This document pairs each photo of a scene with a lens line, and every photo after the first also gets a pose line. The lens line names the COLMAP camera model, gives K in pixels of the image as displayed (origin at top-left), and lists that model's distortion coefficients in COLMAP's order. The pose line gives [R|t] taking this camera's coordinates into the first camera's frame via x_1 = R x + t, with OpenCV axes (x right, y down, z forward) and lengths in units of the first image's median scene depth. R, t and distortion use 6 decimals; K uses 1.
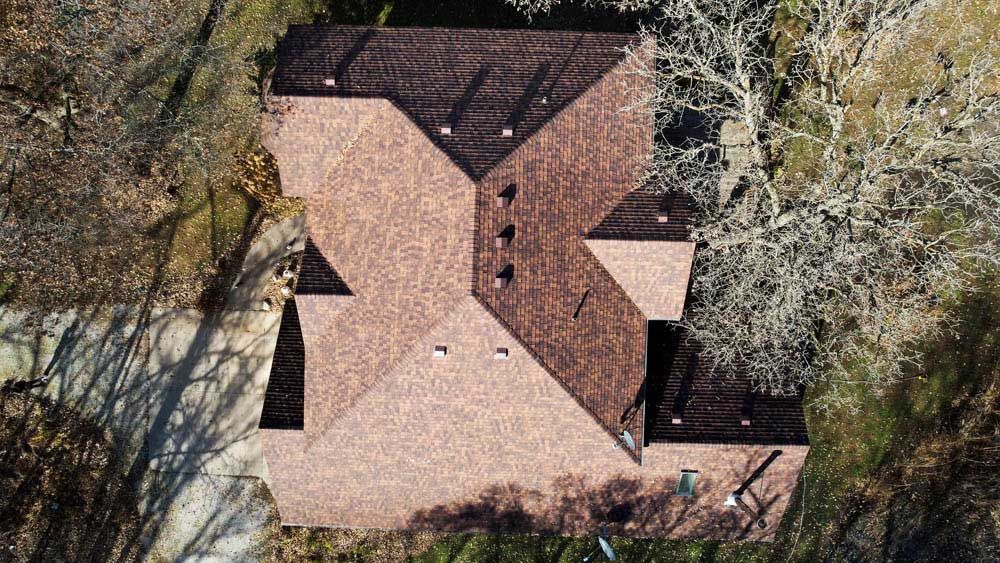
lens RADIAL K [[638.0, 0, 500.0], [0, 638.0, 281.5], [0, 0, 1]] dist [-0.046122, 0.003583]
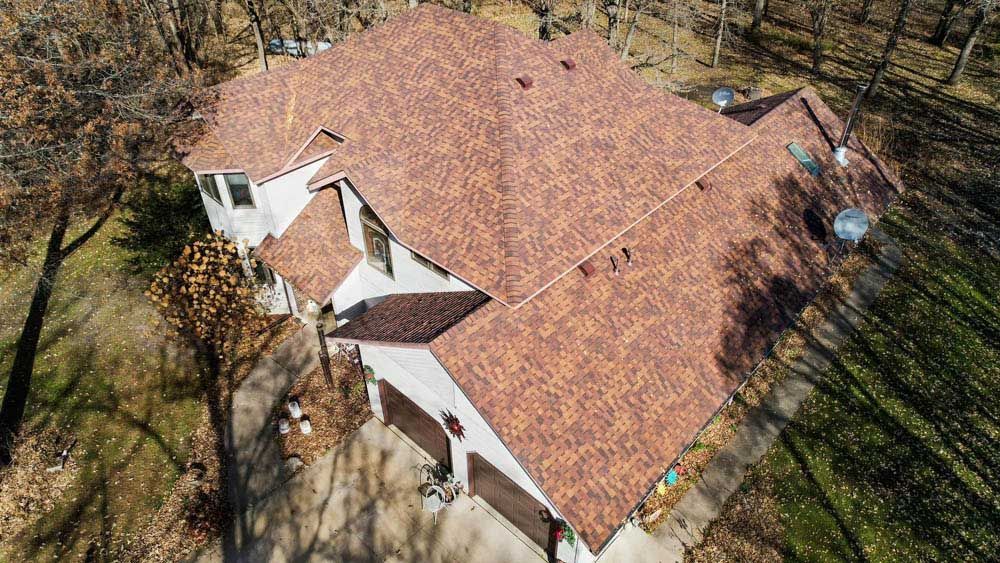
lens RADIAL K [[638.0, 0, 500.0], [0, 638.0, 281.5], [0, 0, 1]] dist [-0.046122, 0.003583]
pose [[0.660401, -0.459245, 0.594108, -0.679459], [0.750708, 0.385266, -0.536664, 0.589172], [0.017570, 0.800415, 0.599189, 0.633667]]
